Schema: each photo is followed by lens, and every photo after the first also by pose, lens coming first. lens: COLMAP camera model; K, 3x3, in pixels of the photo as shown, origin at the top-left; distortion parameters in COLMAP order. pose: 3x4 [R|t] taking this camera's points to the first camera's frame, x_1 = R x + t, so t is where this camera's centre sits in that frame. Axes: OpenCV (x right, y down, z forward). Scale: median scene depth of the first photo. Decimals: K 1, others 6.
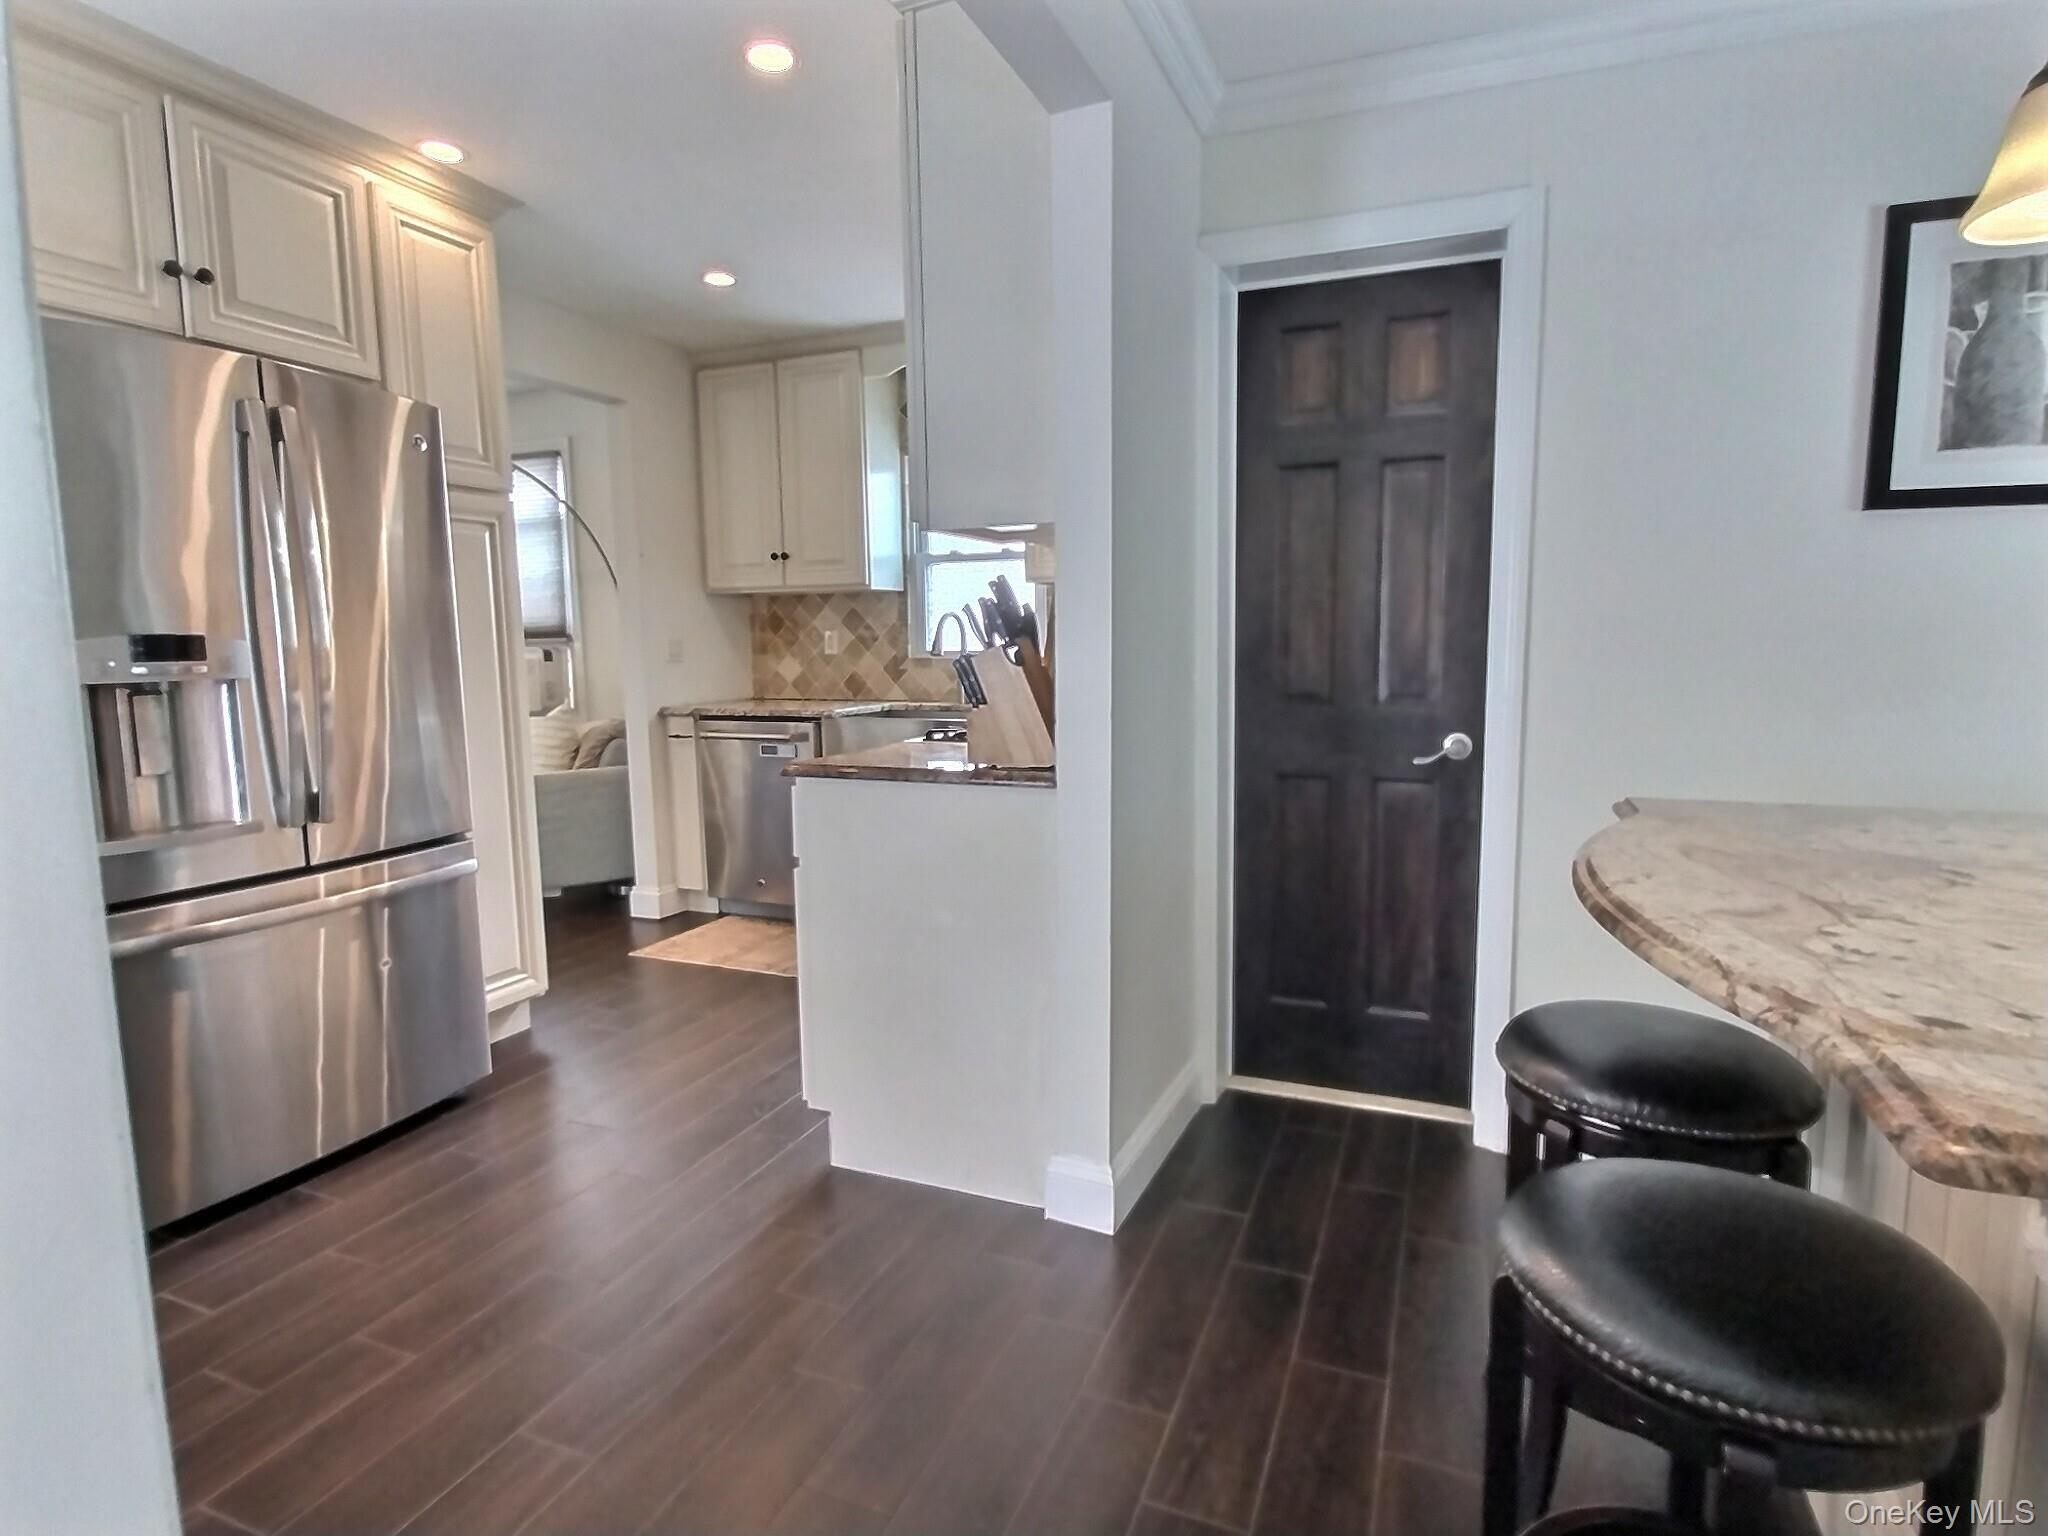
lens RADIAL K [[1058.5, 0, 1047.3], [0, 1058.5, 761.5], [0, 0, 1]] dist [0.015330, -0.016948]
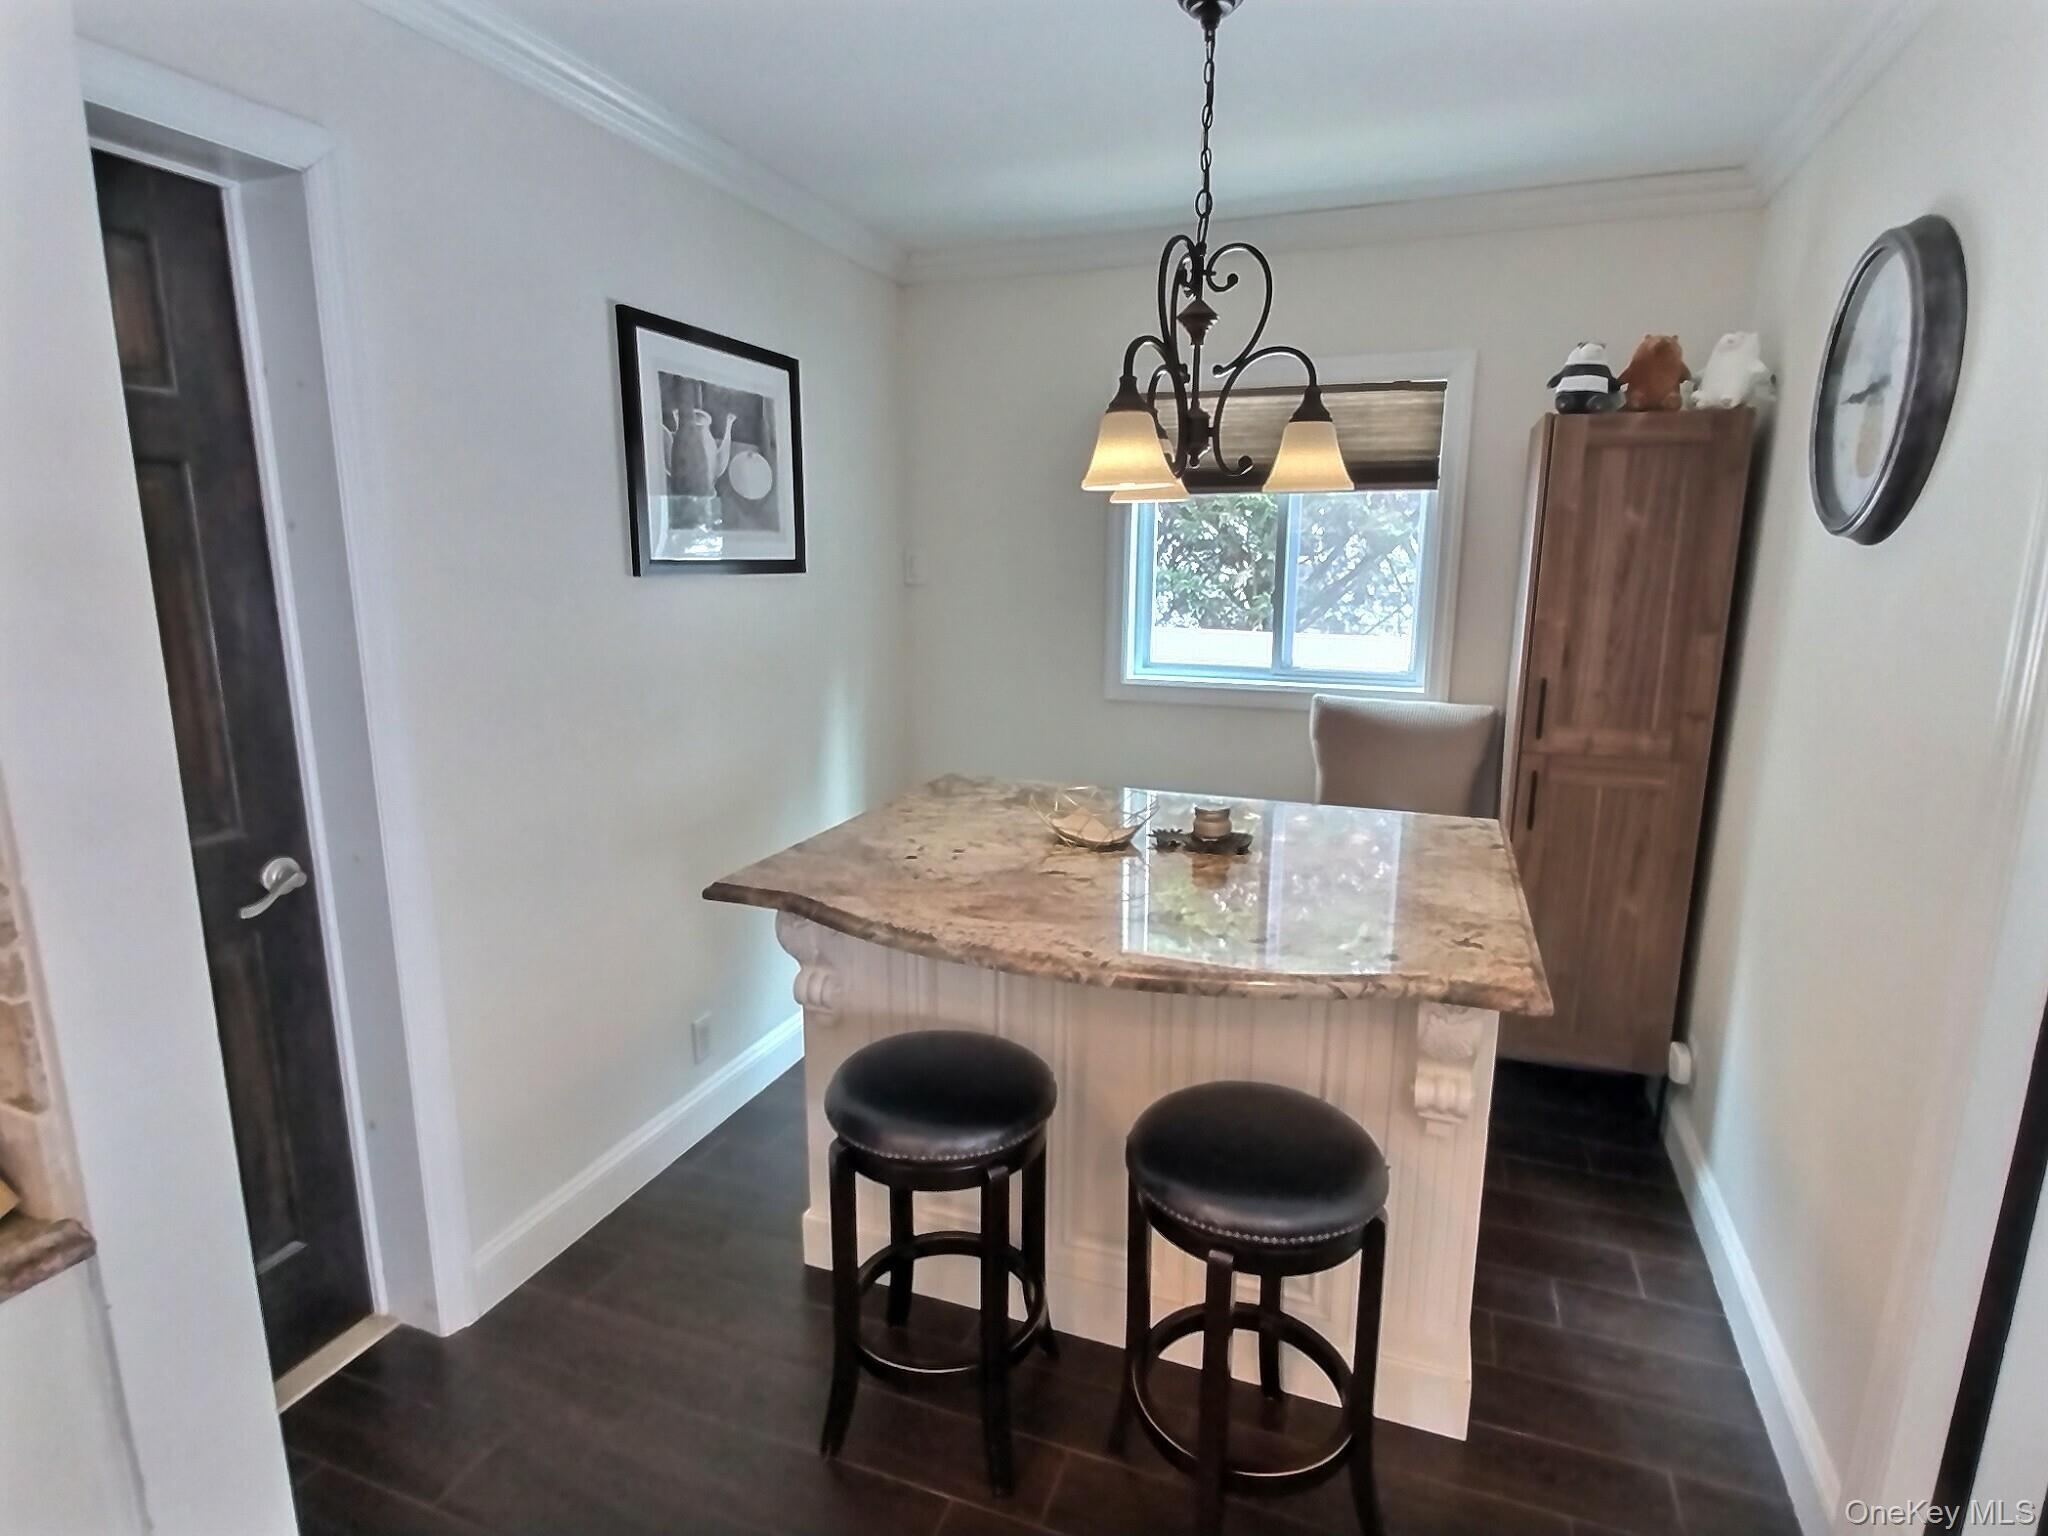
lens RADIAL K [[1058.5, 0, 1047.3], [0, 1058.5, 761.5], [0, 0, 1]] dist [0.015330, -0.016948]
pose [[-0.033810, -0.190334, 0.981137, -0.356621], [0.102612, 0.975849, 0.192844, -0.194245], [-0.994147, 0.107196, -0.013463, 0.537730]]
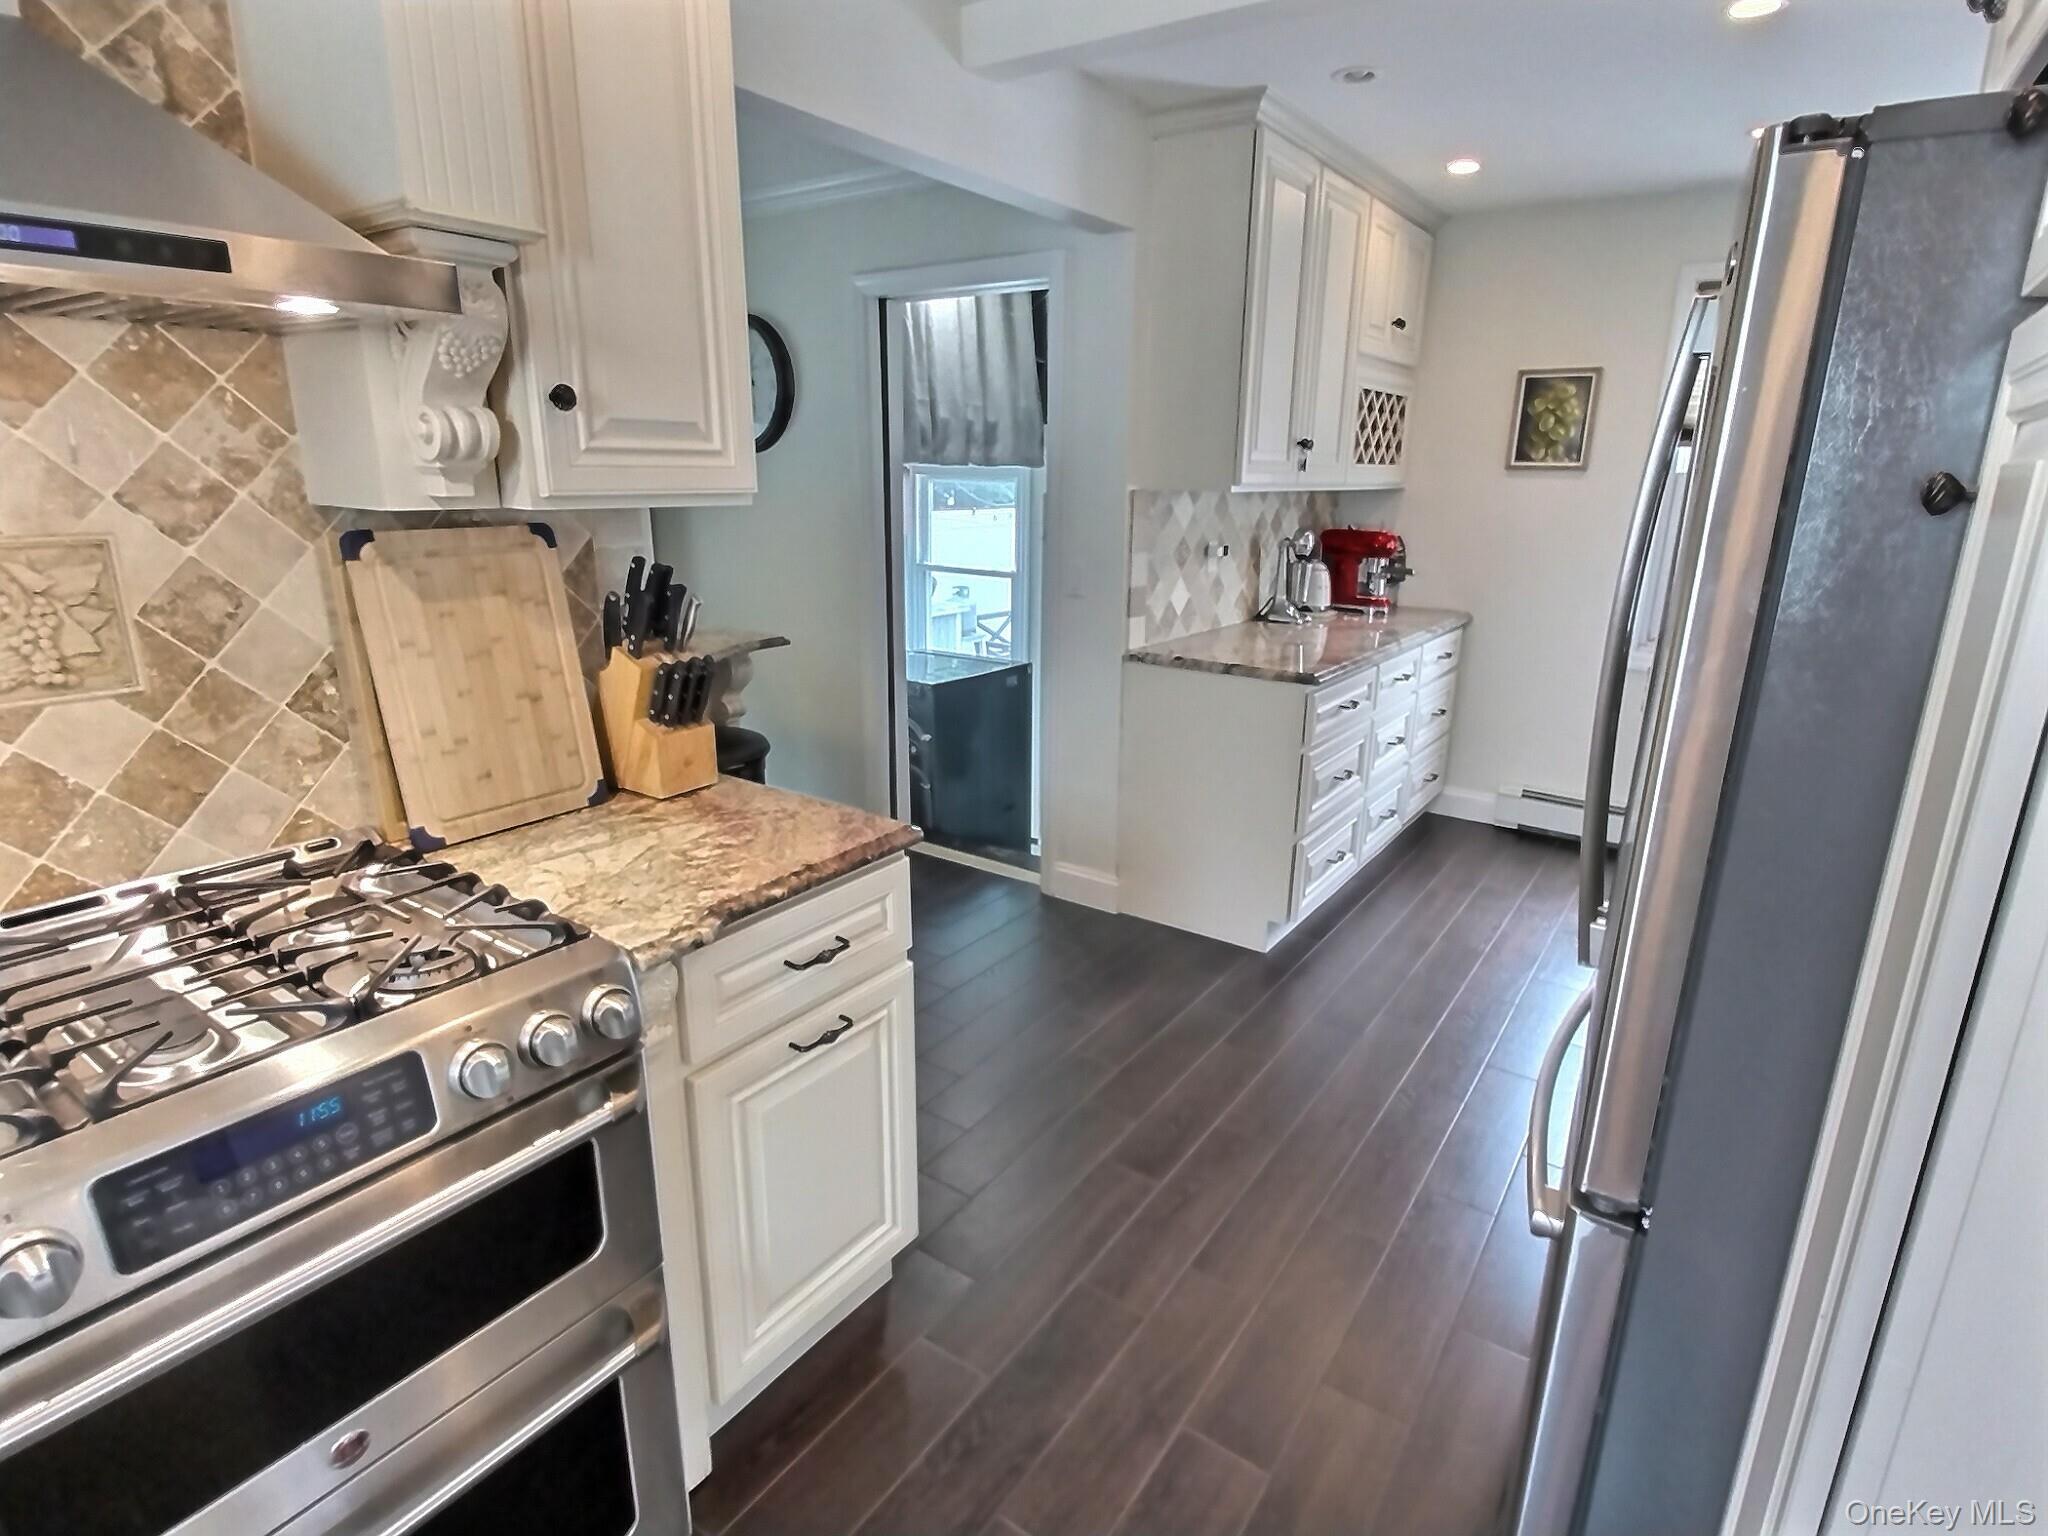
lens RADIAL K [[1058.5, 0, 1047.3], [0, 1058.5, 761.5], [0, 0, 1]] dist [0.015330, -0.016948]
pose [[-0.976264, -0.065167, 0.206548, -0.489356], [0.016533, 0.928455, 0.371076, -0.311359], [-0.215952, 0.365683, -0.905340, 1.642675]]
